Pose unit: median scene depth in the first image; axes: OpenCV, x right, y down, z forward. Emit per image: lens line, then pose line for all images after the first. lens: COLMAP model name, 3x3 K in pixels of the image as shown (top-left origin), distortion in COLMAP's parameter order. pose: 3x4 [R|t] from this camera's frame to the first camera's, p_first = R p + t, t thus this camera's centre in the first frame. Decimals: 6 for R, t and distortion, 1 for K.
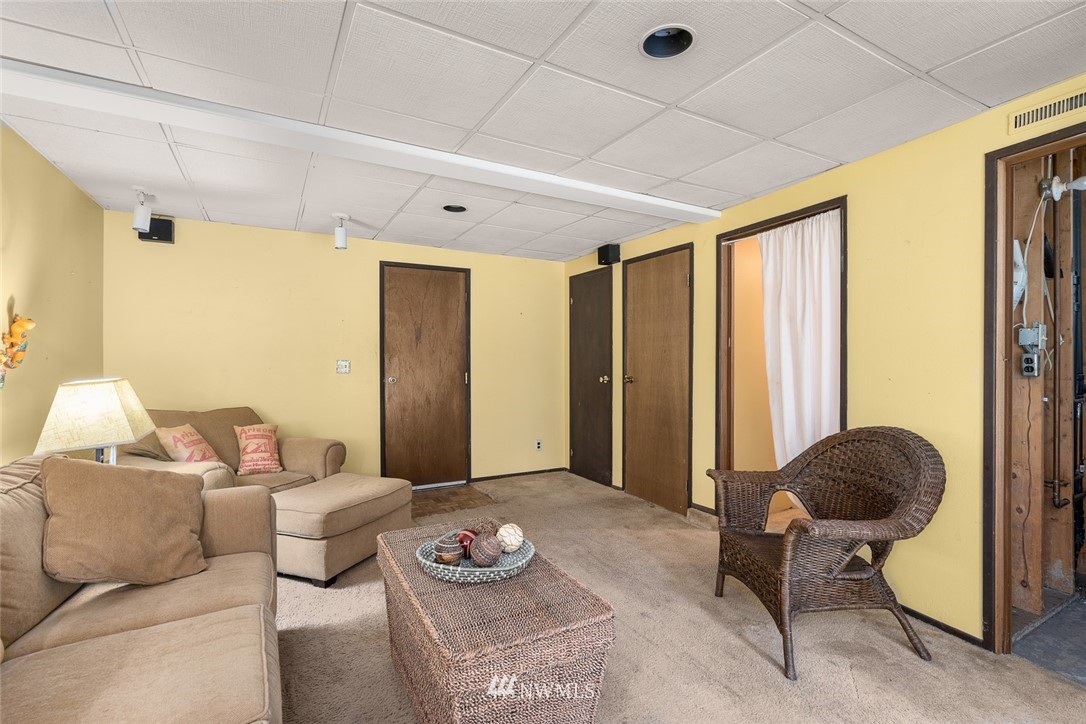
lens RADIAL K [[502.0, 0, 549.2], [0, 502.0, 356.8], [0, 0, 1]] dist [-0.013701, 0.003826]
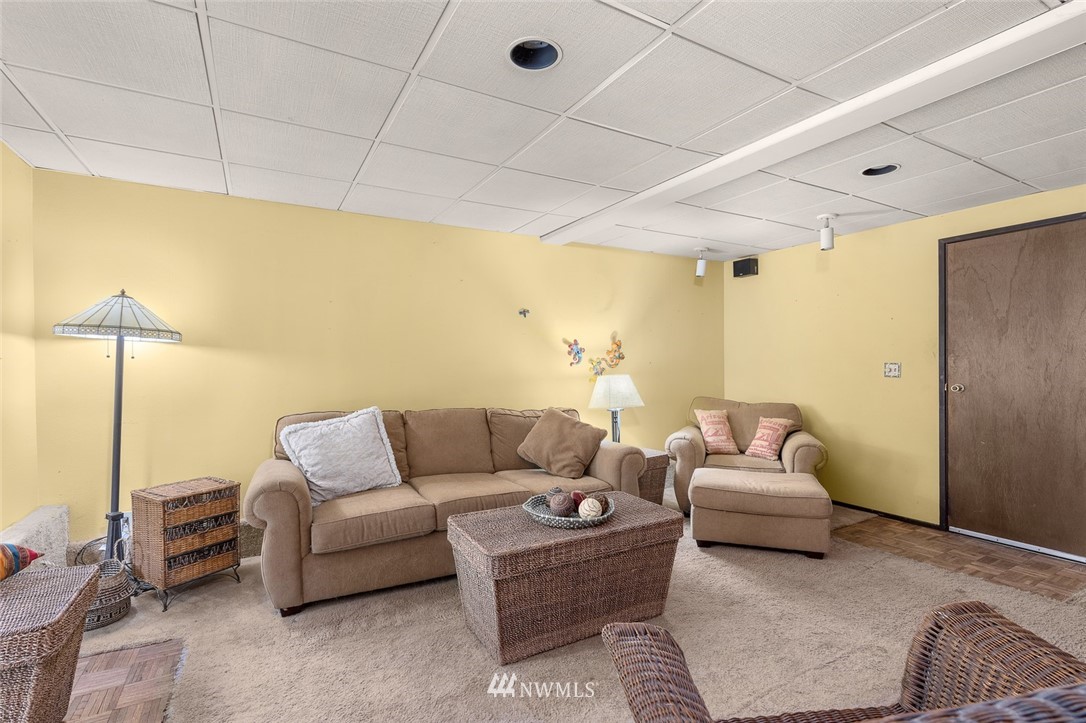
lens RADIAL K [[502.0, 0, 544.1], [0, 502.0, 365.0], [0, 0, 1]] dist [-0.013701, 0.003826]
pose [[0.012490, 0.003245, -0.999917, 0.488238], [0.008025, 0.999962, 0.003345, 0.002913], [0.999890, -0.008066, 0.012463, 0.377337]]
